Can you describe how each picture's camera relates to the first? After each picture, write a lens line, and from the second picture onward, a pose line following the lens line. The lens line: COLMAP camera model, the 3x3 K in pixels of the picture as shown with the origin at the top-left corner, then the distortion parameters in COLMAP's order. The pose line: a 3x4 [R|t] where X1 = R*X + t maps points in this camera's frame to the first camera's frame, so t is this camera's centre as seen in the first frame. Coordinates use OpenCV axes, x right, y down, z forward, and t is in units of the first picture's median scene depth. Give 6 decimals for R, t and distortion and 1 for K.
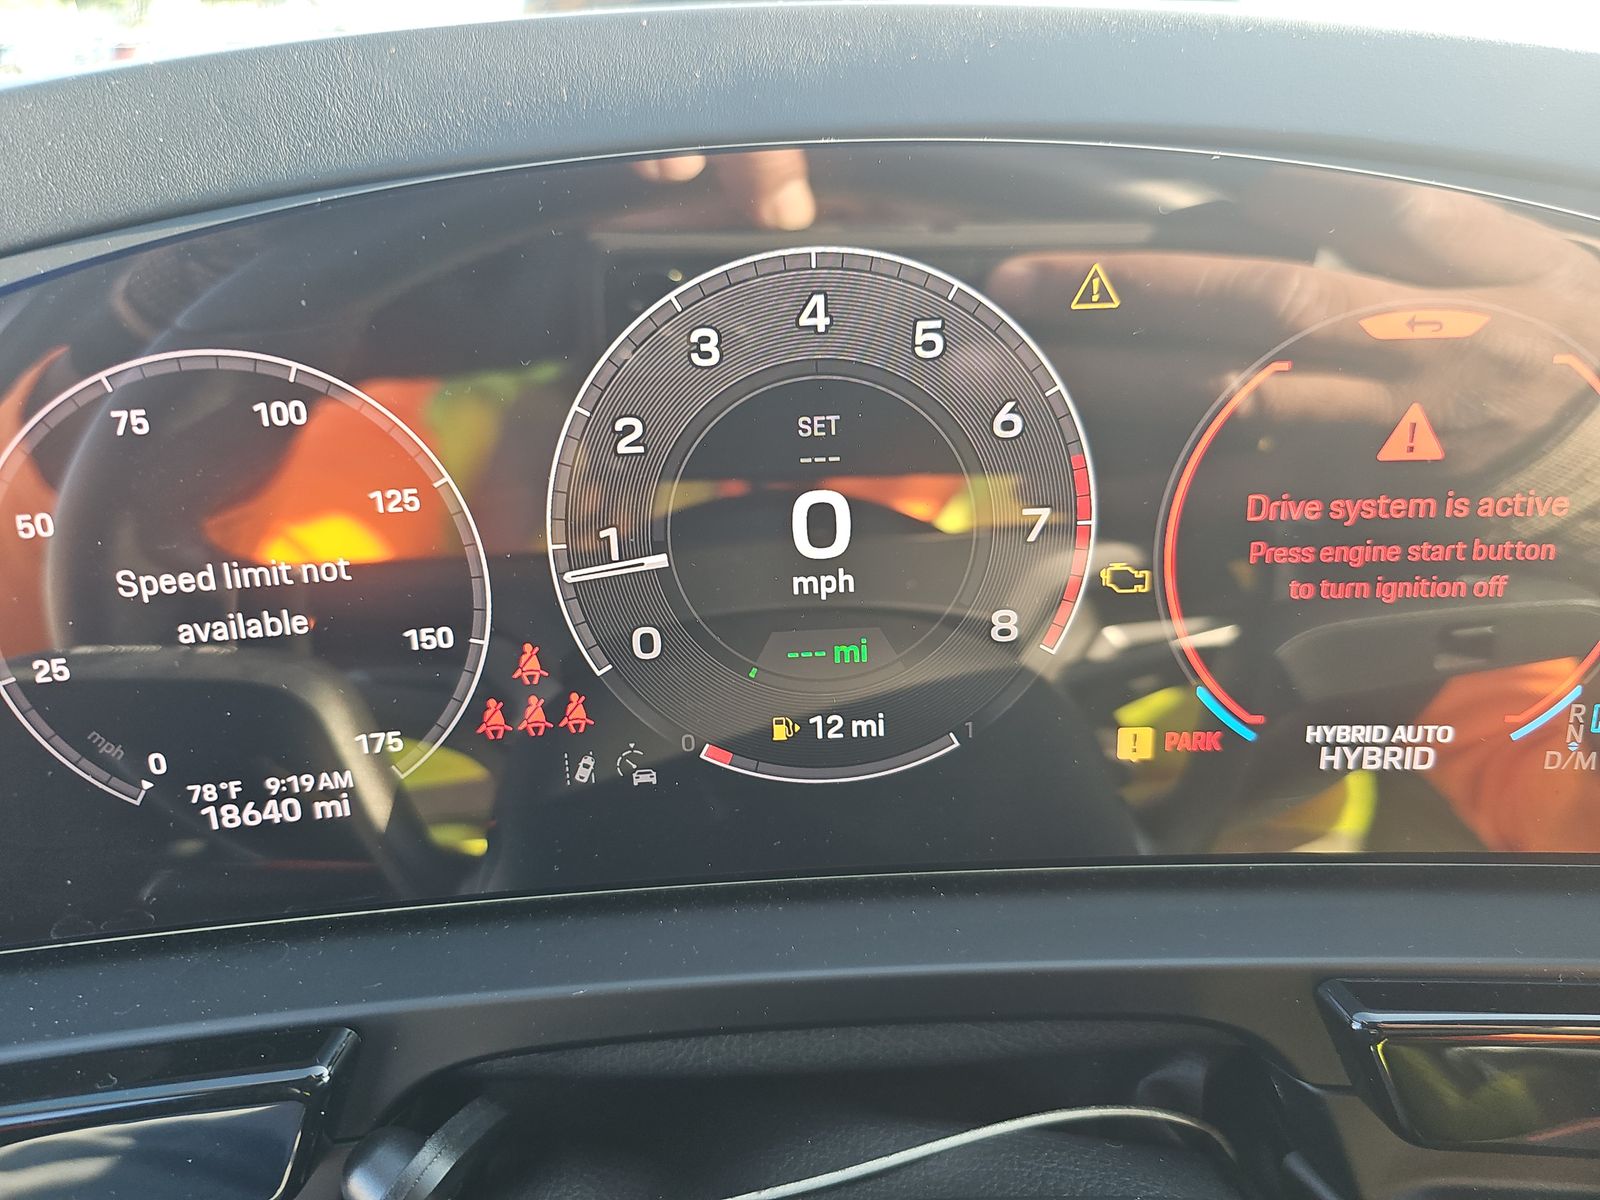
lens RADIAL K [[1081.8, 0, 797.8], [0, 1081.8, 594.1], [0, 0, 1]] dist [0.020722, -0.002475]
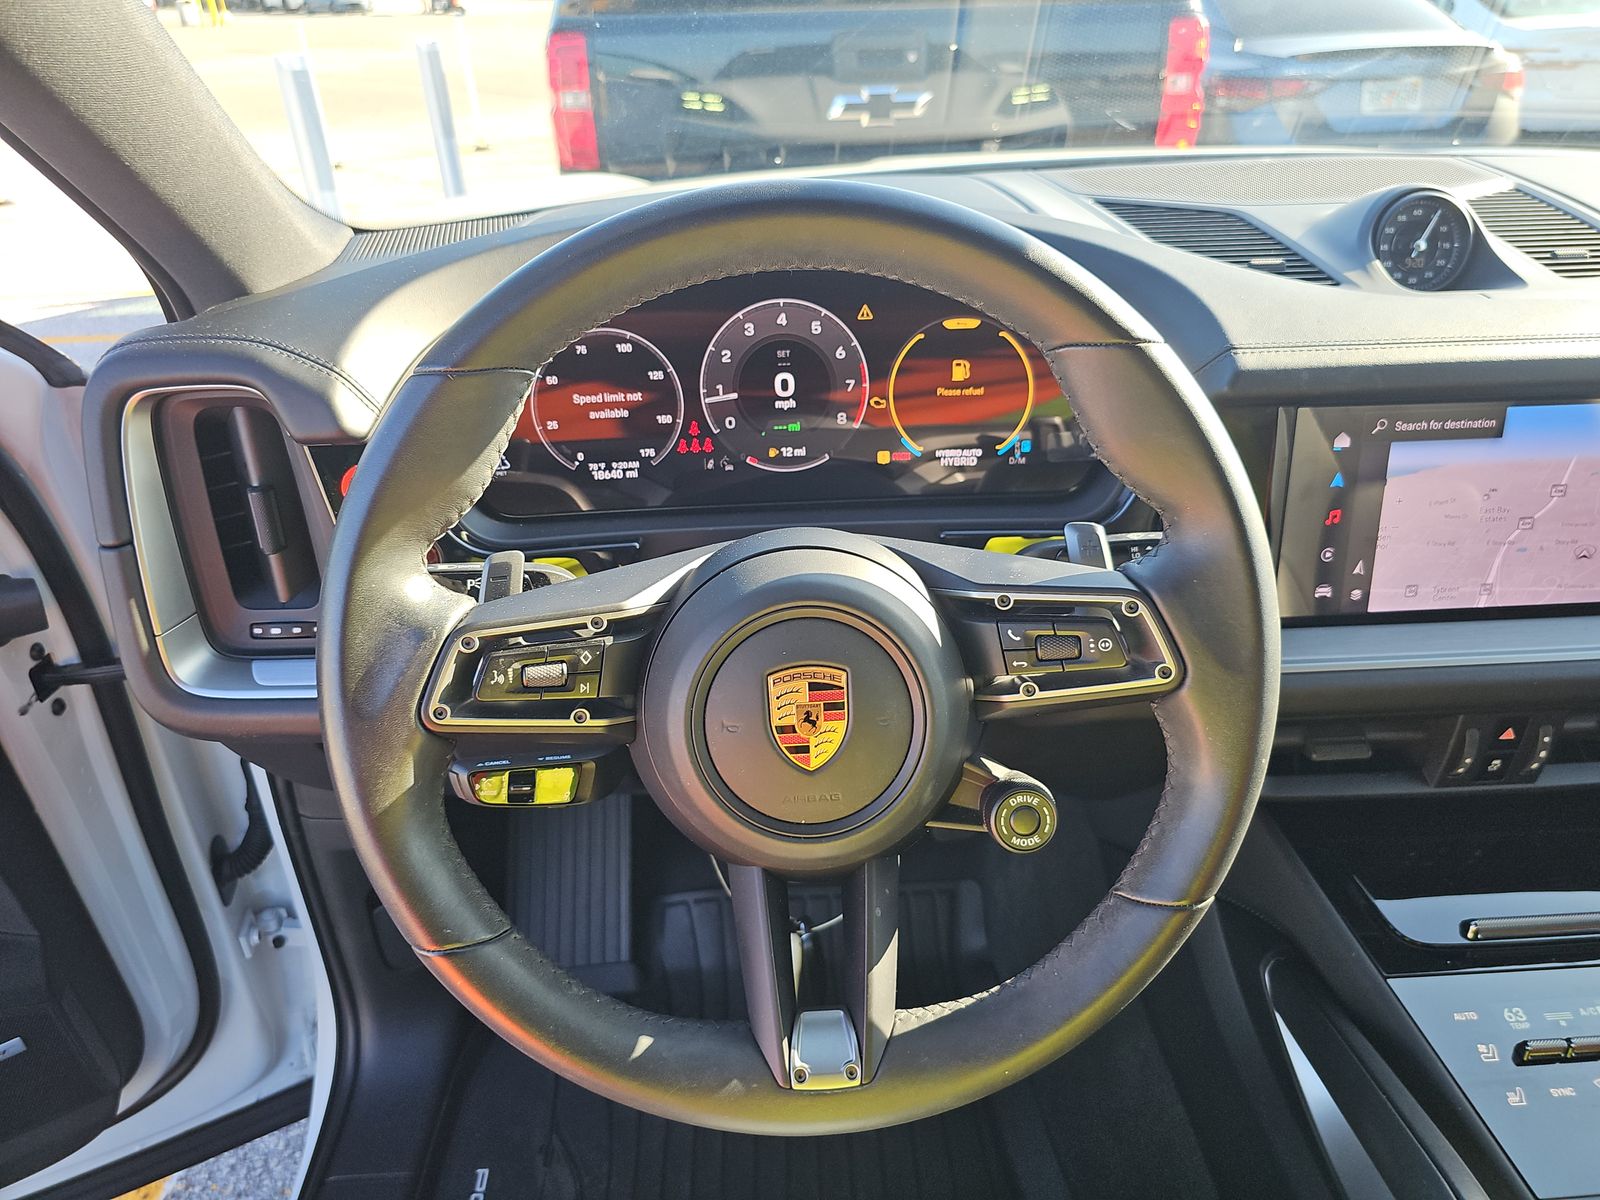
lens RADIAL K [[1081.8, 0, 800.8], [0, 1081.8, 604.1], [0, 0, 1]] dist [0.020722, -0.002475]
pose [[0.996157, -0.016223, 0.086065, -0.218572], [0.022008, 0.997530, -0.066699, 0.804626], [-0.084770, 0.068336, 0.994054, -2.171264]]
